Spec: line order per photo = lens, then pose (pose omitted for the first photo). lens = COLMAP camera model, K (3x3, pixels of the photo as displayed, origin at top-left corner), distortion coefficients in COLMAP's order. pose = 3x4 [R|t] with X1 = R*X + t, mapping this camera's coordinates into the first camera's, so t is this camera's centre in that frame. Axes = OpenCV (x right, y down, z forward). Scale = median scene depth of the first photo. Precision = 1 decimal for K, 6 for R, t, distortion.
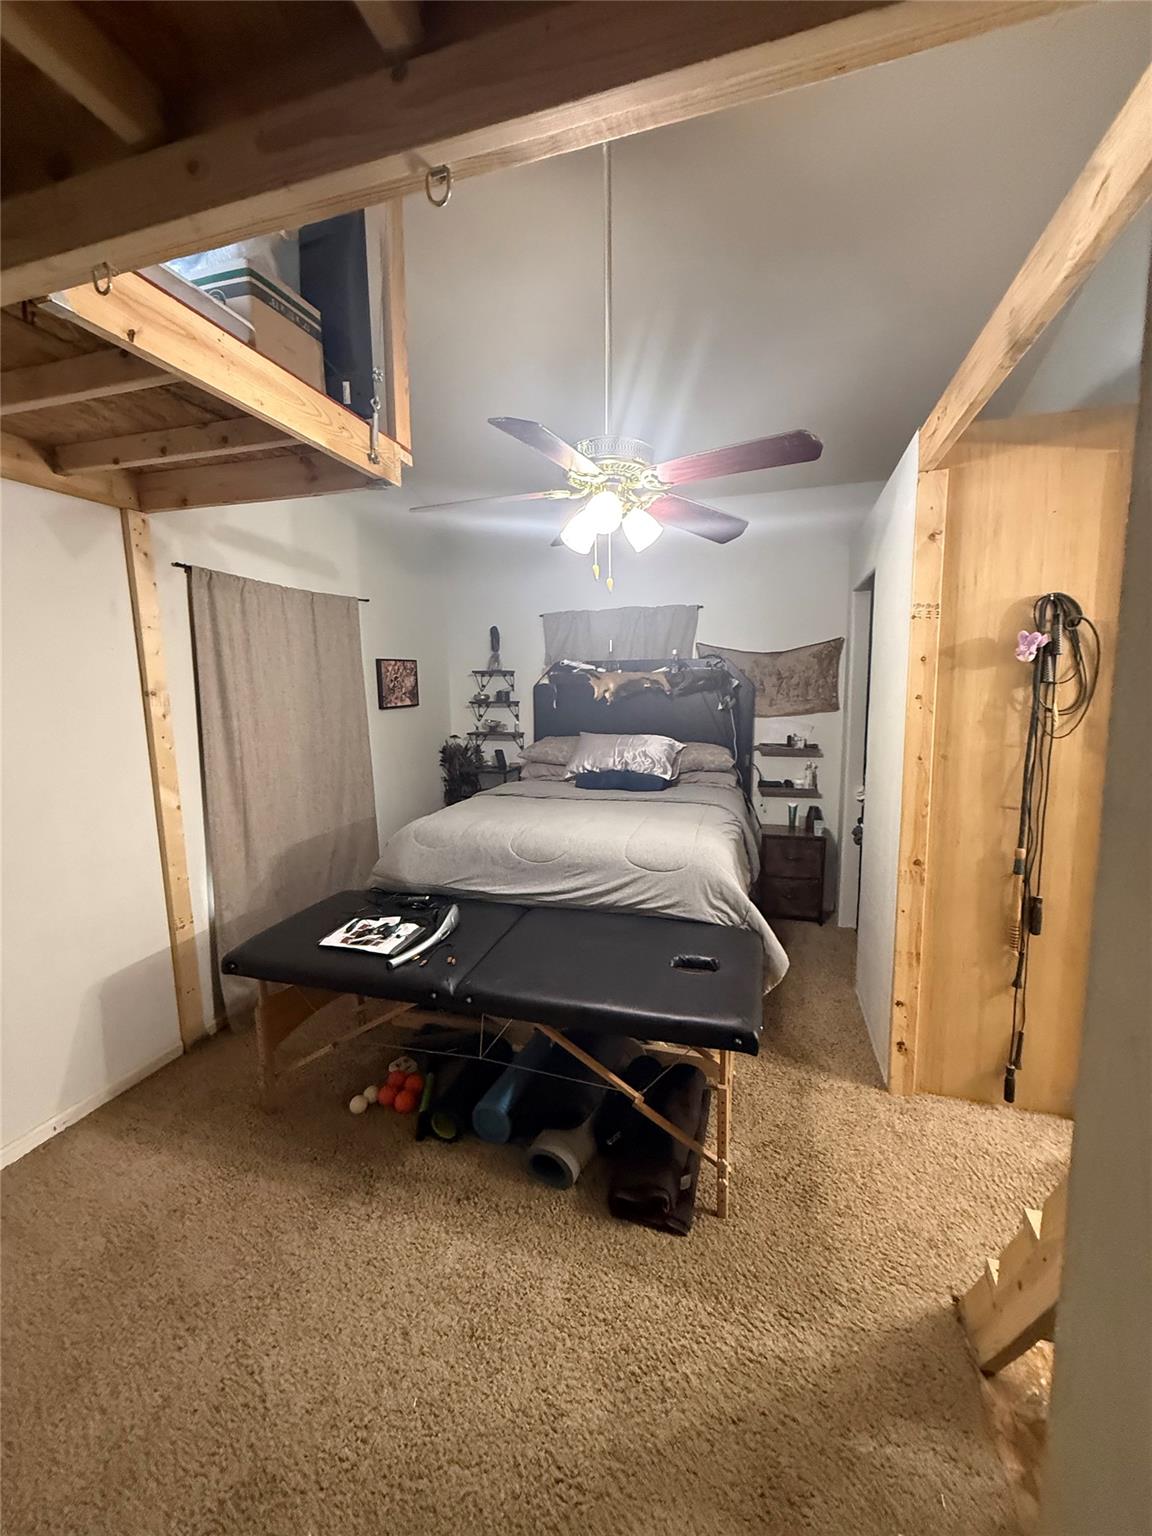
lens RADIAL K [[611.7, 0, 585.8], [0, 611.7, 765.2], [0, 0, 1]] dist [-0.000735, 0.000350]
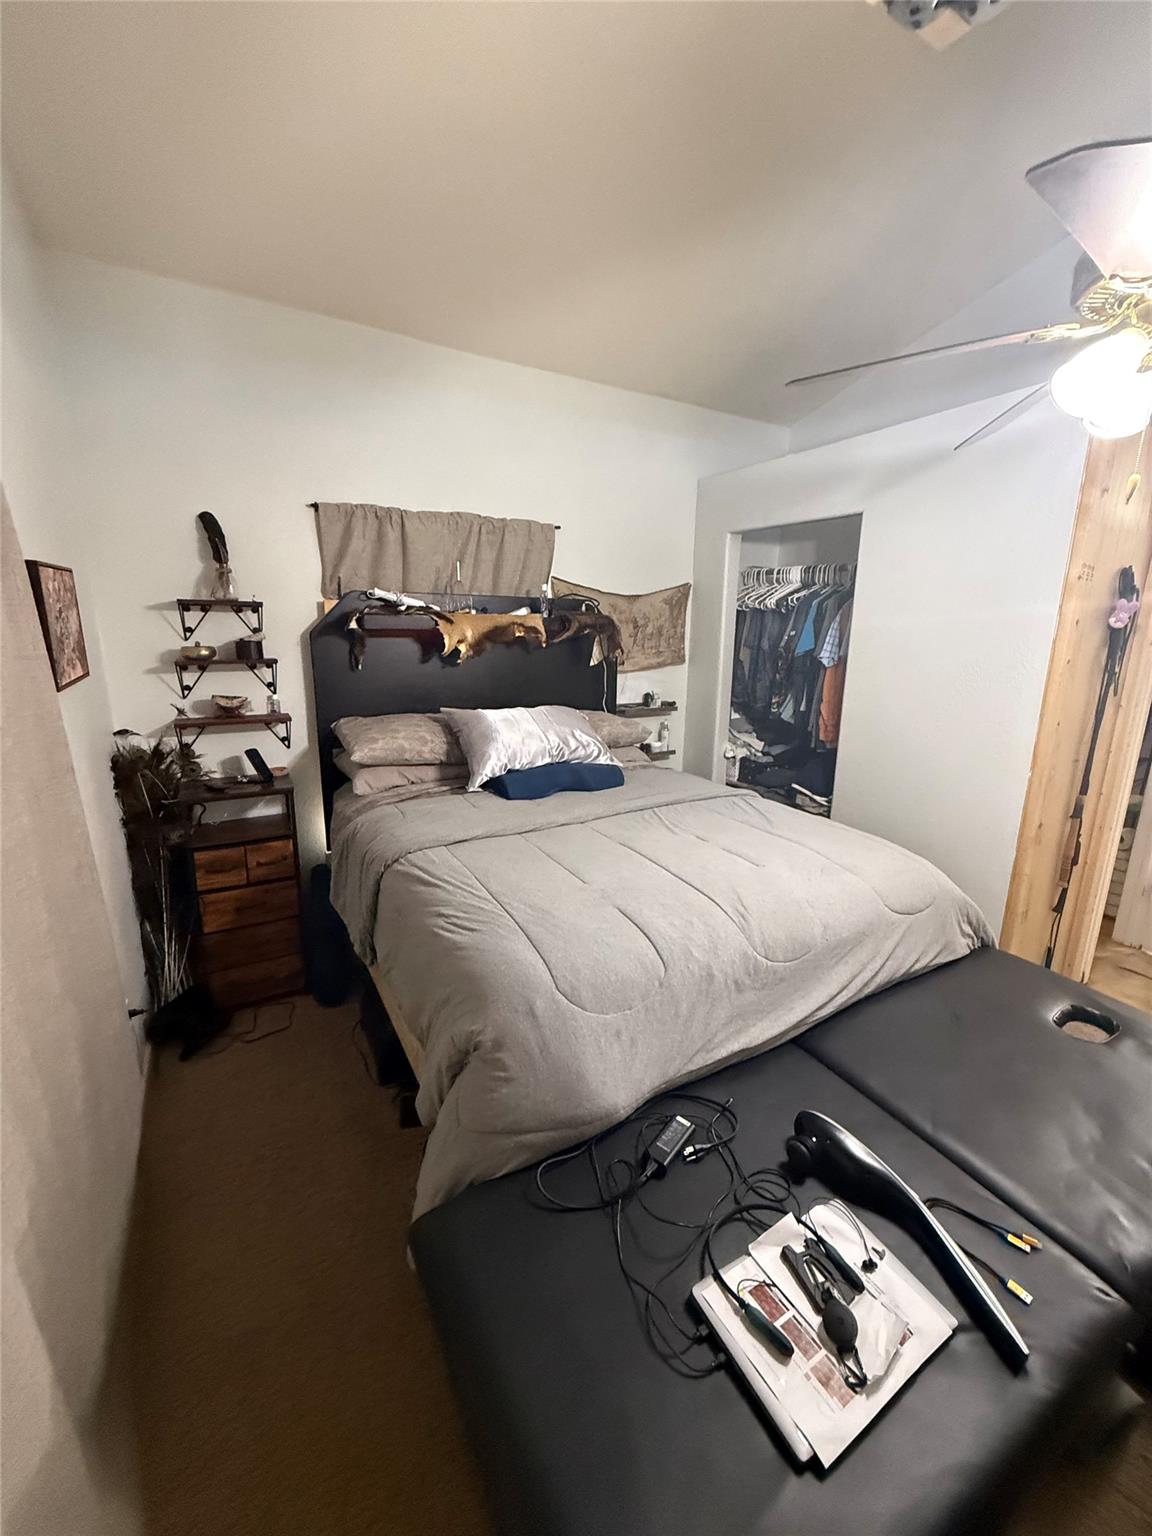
lens RADIAL K [[611.7, 0, 578.4], [0, 611.7, 763.2], [0, 0, 1]] dist [-0.000735, 0.000350]
pose [[0.683716, -0.144629, 0.715273, -0.335501], [0.071165, 0.988706, 0.131893, -0.064542], [-0.726270, -0.039274, 0.686286, 0.416265]]
